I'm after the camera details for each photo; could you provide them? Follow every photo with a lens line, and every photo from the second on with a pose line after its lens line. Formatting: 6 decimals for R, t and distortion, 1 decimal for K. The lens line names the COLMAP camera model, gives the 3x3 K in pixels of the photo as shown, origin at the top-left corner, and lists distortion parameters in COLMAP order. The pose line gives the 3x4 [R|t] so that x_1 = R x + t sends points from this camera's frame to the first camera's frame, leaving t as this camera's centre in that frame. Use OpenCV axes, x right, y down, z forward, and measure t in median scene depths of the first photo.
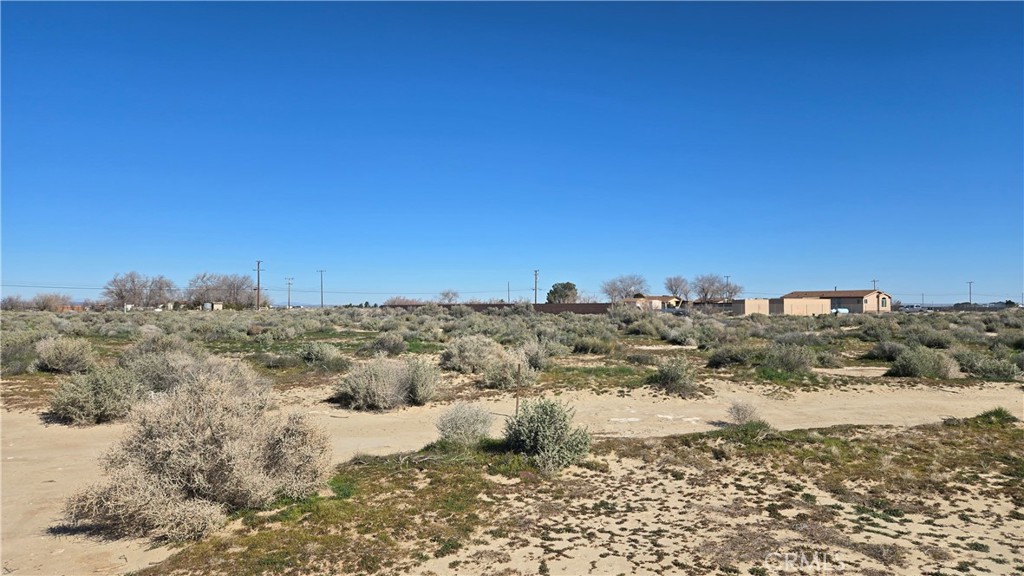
lens RADIAL K [[681.6, 0, 516.6], [0, 681.6, 289.8], [0, 0, 1]] dist [0.074148, -0.057105]
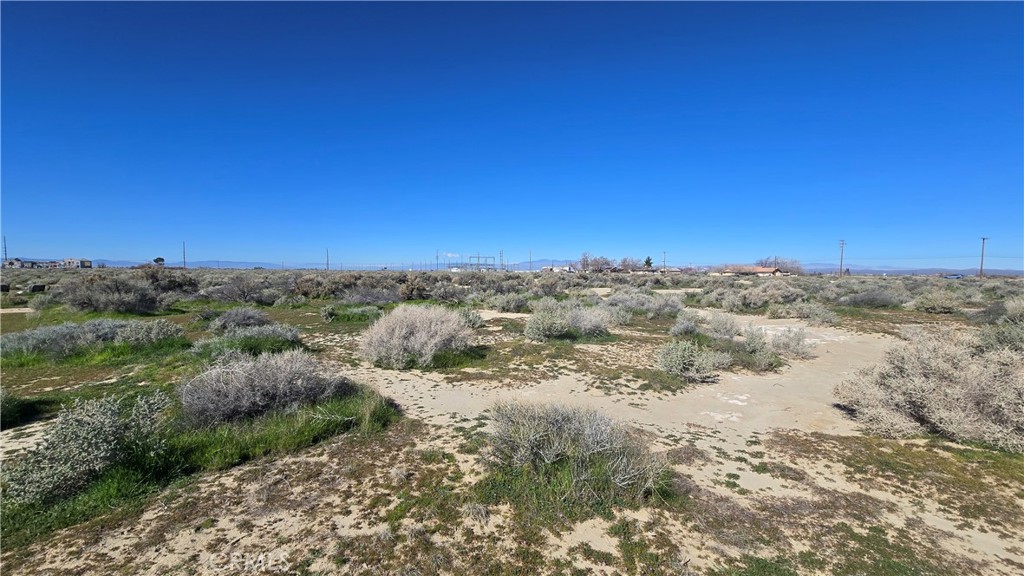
lens RADIAL K [[417.9, 0, 508.3], [0, 417.9, 288.2], [0, 0, 1]] dist [-0.009020, 0.003573]
pose [[-0.039426, 0.040356, -0.998407, 0.306990], [0.014426, 0.999103, 0.039814, 0.009003], [0.999118, -0.012834, -0.039973, 0.210735]]
